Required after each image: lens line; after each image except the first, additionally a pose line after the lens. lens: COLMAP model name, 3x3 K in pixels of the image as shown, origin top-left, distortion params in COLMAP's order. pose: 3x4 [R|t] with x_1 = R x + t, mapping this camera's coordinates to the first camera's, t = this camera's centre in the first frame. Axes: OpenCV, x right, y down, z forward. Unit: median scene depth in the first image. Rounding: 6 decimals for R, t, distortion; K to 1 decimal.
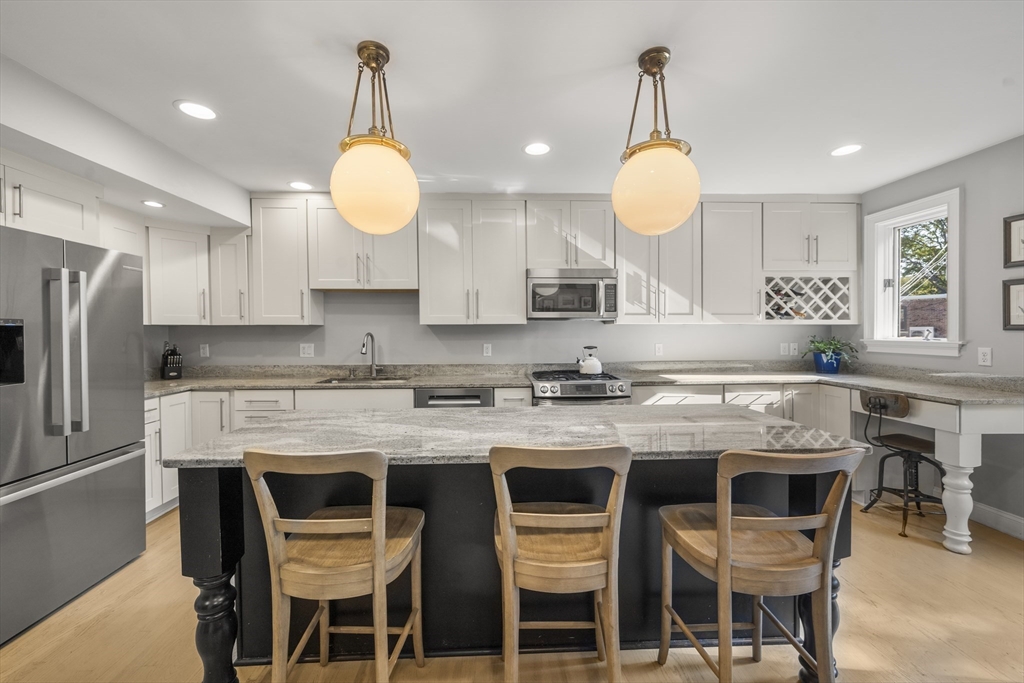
lens RADIAL K [[395.9, 0, 496.6], [0, 395.9, 334.8], [0, 0, 1]] dist [0.000250, 0.000002]
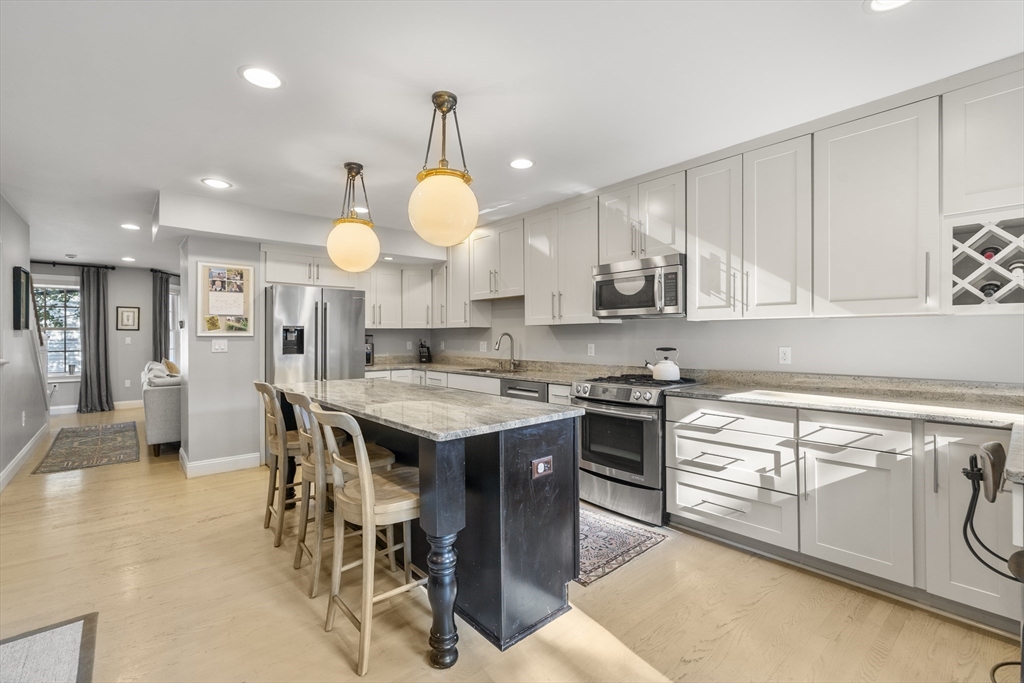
lens RADIAL K [[437.7, 0, 513.5], [0, 437.7, 332.7], [0, 0, 1]] dist [-0.002870, 0.000301]
pose [[0.640894, -0.004679, -0.767615, 0.763376], [-0.007575, 0.999894, -0.012419, 0.011202], [0.767592, 0.013774, 0.640791, 0.156421]]
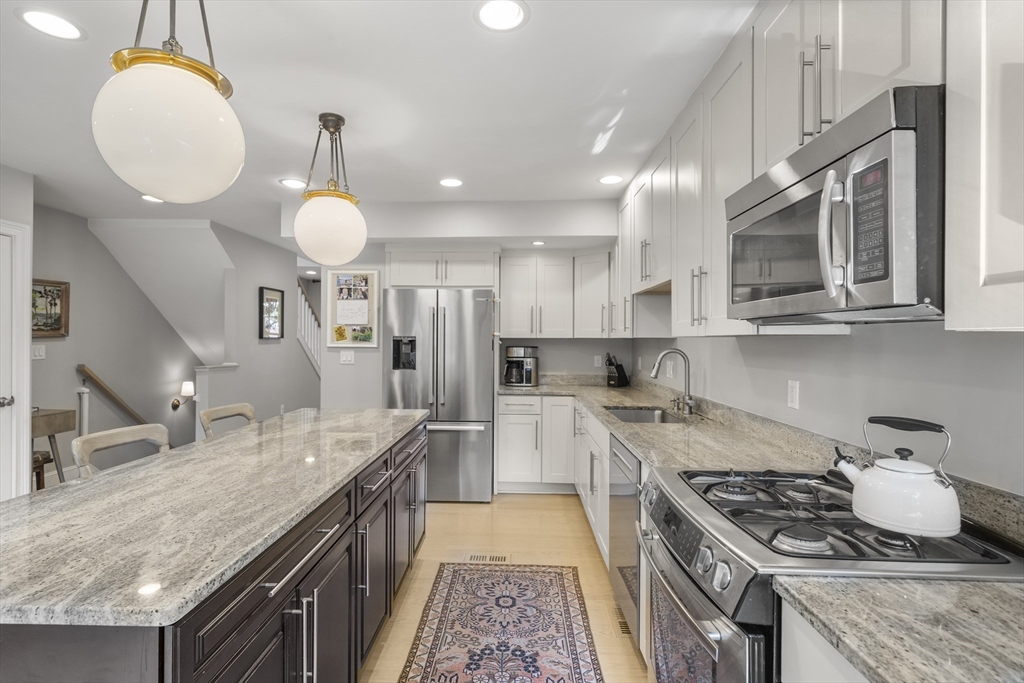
lens RADIAL K [[496.3, 0, 507.2], [0, 496.3, 339.2], [0, 0, 1]] dist [0.006500, -0.000216]
pose [[-0.042477, 0.001432, -0.999096, 0.585539], [-0.018638, 0.999824, 0.002226, -0.019259], [0.998924, 0.018715, -0.042443, 0.774914]]
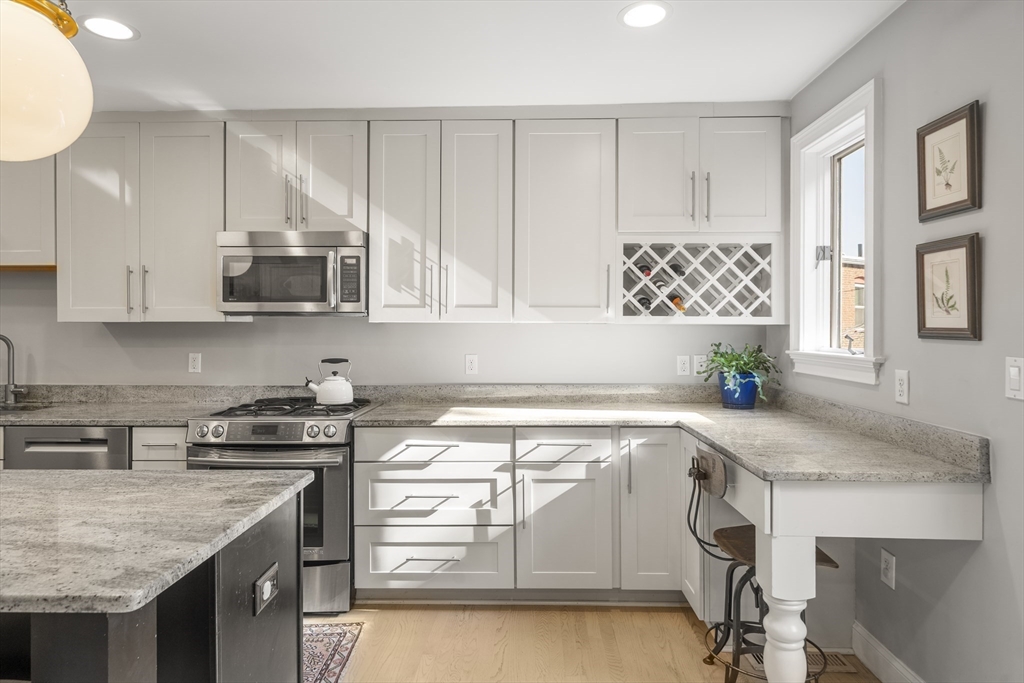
lens RADIAL K [[577.8, 0, 493.5], [0, 577.8, 325.4], [0, 0, 1]] dist [0.001129, 0.000510]
pose [[0.998129, 0.004088, -0.061013, 0.547022], [-0.005109, 0.999849, -0.016593, -0.008920], [0.060935, 0.016873, 0.997999, 0.132737]]
